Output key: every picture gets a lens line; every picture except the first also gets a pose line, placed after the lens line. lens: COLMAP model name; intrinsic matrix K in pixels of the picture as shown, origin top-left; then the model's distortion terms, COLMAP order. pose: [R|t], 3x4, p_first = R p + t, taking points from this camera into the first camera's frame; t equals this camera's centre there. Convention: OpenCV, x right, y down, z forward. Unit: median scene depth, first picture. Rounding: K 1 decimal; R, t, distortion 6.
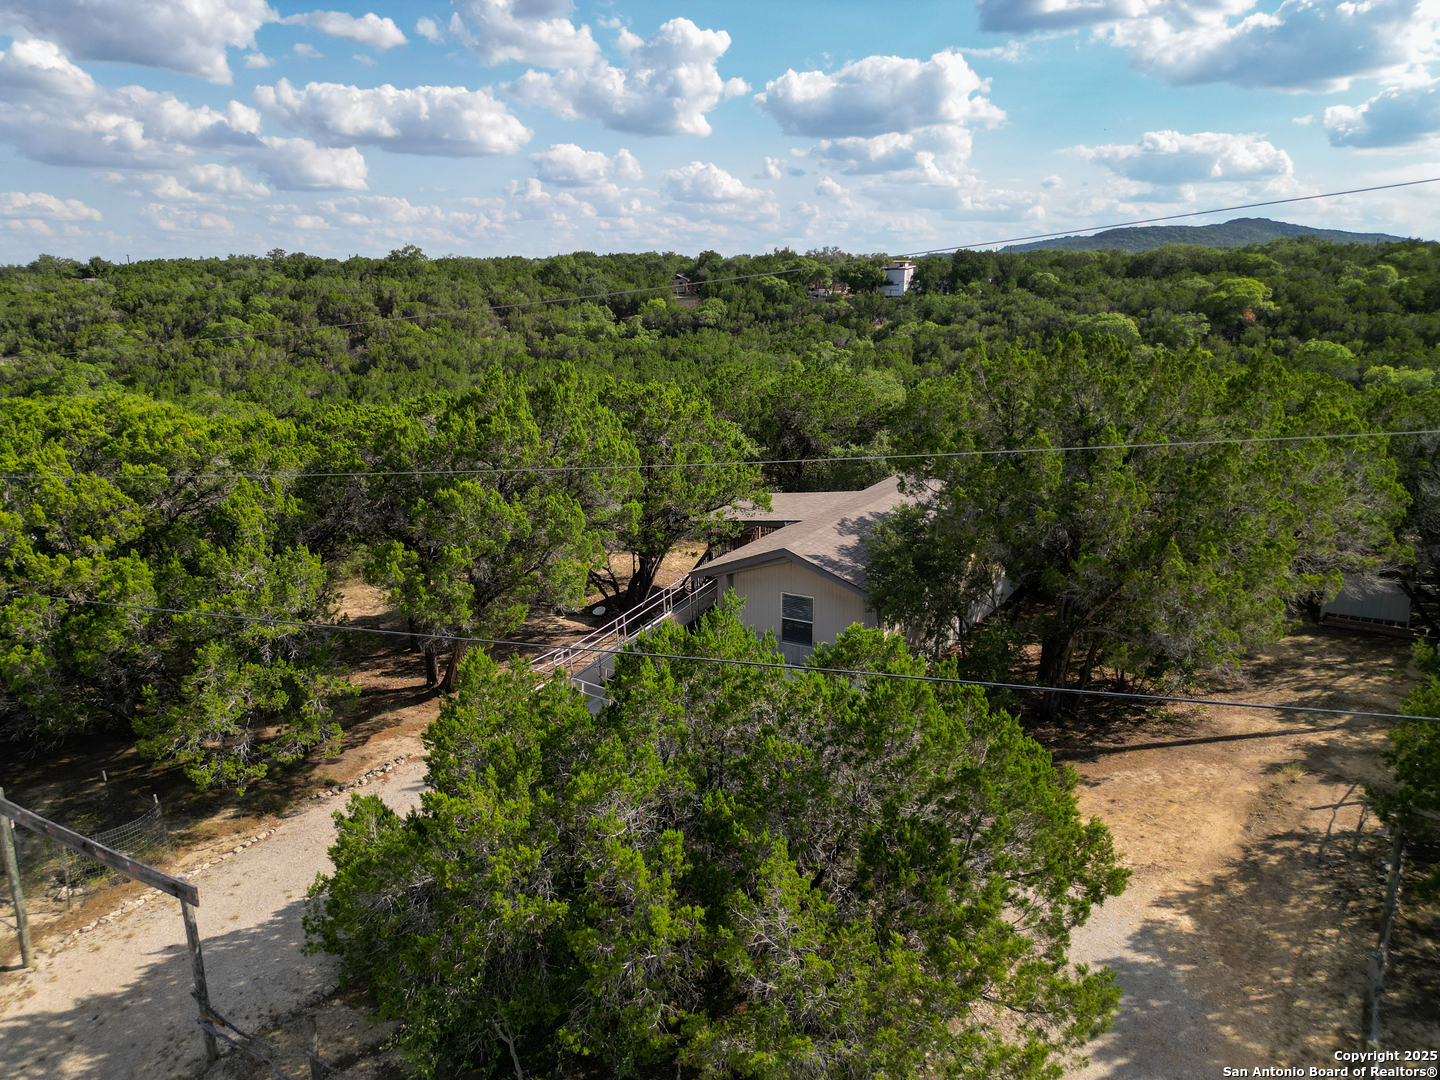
lens RADIAL K [[1010.9, 0, 726.1], [0, 1010.9, 539.7], [0, 0, 1]] dist [0.059976, -0.065291]
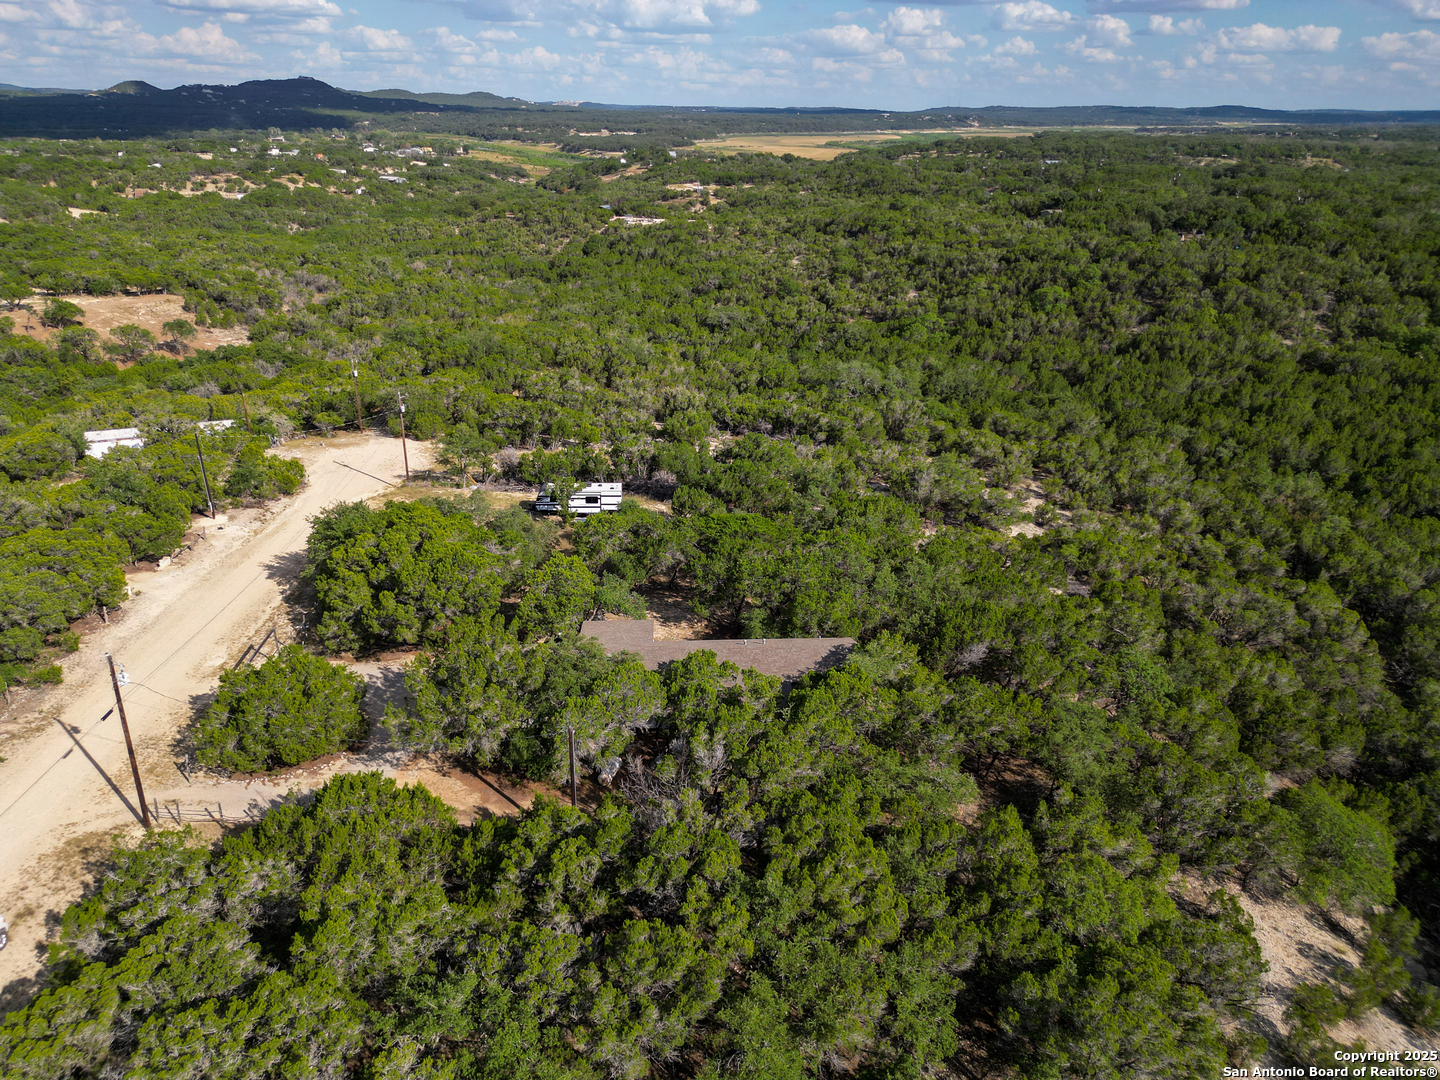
lens RADIAL K [[1013.6, 0, 720.0], [0, 1013.6, 540.0], [0, 0, 1]] dist [0.075295, -0.110525]
pose [[0.546744, 0.328840, -0.770023, 0.318725], [-0.219706, 0.943769, 0.247040, -0.146995], [0.807961, 0.034111, 0.588248, -0.005897]]
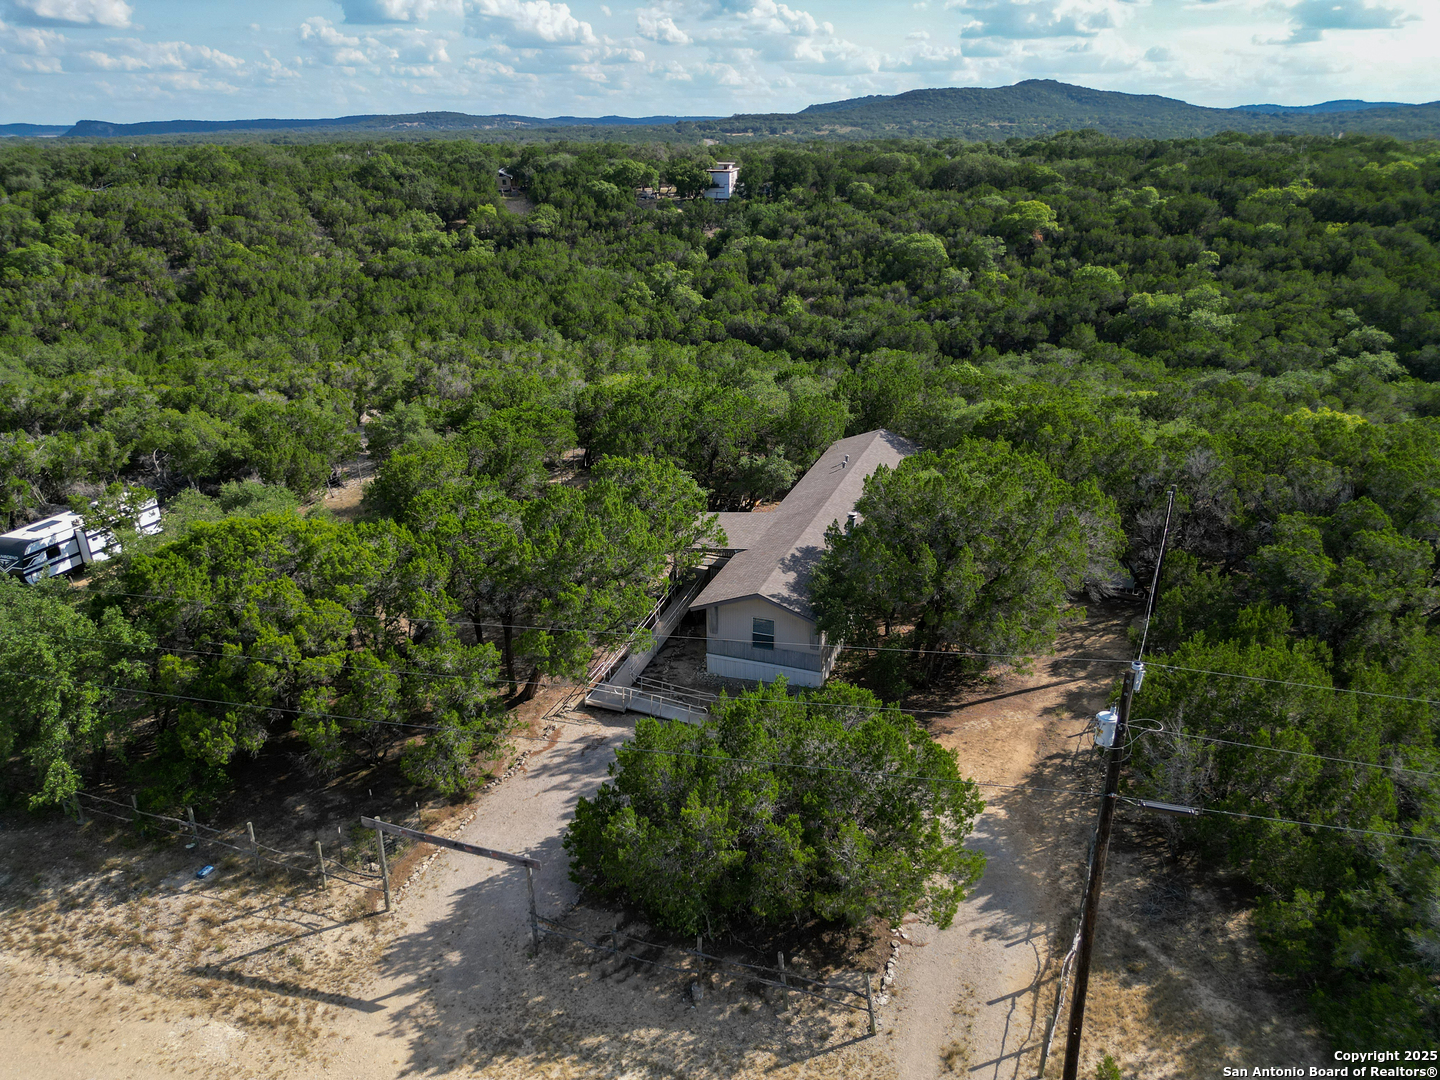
lens RADIAL K [[1010.9, 0, 726.1], [0, 1010.9, 539.7], [0, 0, 1]] dist [0.059976, -0.065291]
pose [[0.983330, -0.066312, 0.169308, -0.035345], [0.044486, 0.990568, 0.129598, -0.039618], [-0.176305, -0.119905, 0.977005, -0.069937]]
